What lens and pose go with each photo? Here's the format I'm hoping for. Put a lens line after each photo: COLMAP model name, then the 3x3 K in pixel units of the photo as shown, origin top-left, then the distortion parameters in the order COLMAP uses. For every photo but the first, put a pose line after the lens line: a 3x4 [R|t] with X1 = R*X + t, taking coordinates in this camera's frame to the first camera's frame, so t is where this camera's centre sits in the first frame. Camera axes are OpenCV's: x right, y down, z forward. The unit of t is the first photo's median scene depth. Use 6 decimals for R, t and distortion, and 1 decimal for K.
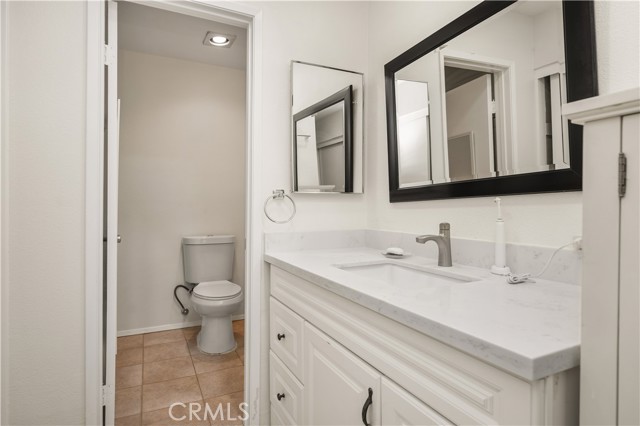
lens RADIAL K [[346.2, 0, 320.0], [0, 346.2, 213.0], [0, 0, 1]] dist [-0.002640, -0.000617]
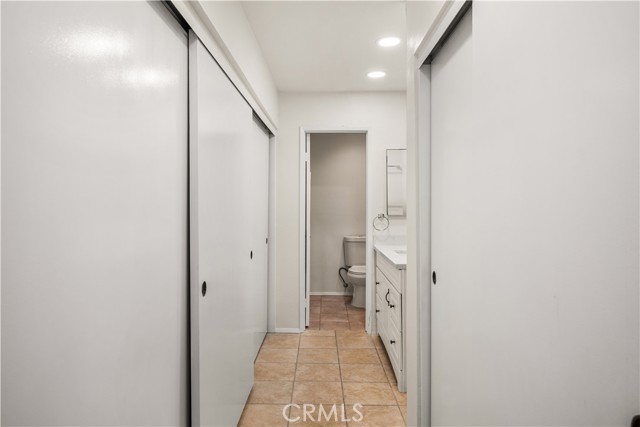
lens RADIAL K [[368.7, 0, 320.0], [0, 368.7, 213.5], [0, 0, 1]] dist [0.000120, 0.000009]
pose [[0.888214, -0.002095, -0.459426, 0.332812], [0.002483, 0.999997, 0.000240, -0.043012], [0.459424, -0.001353, 0.888216, -0.640704]]
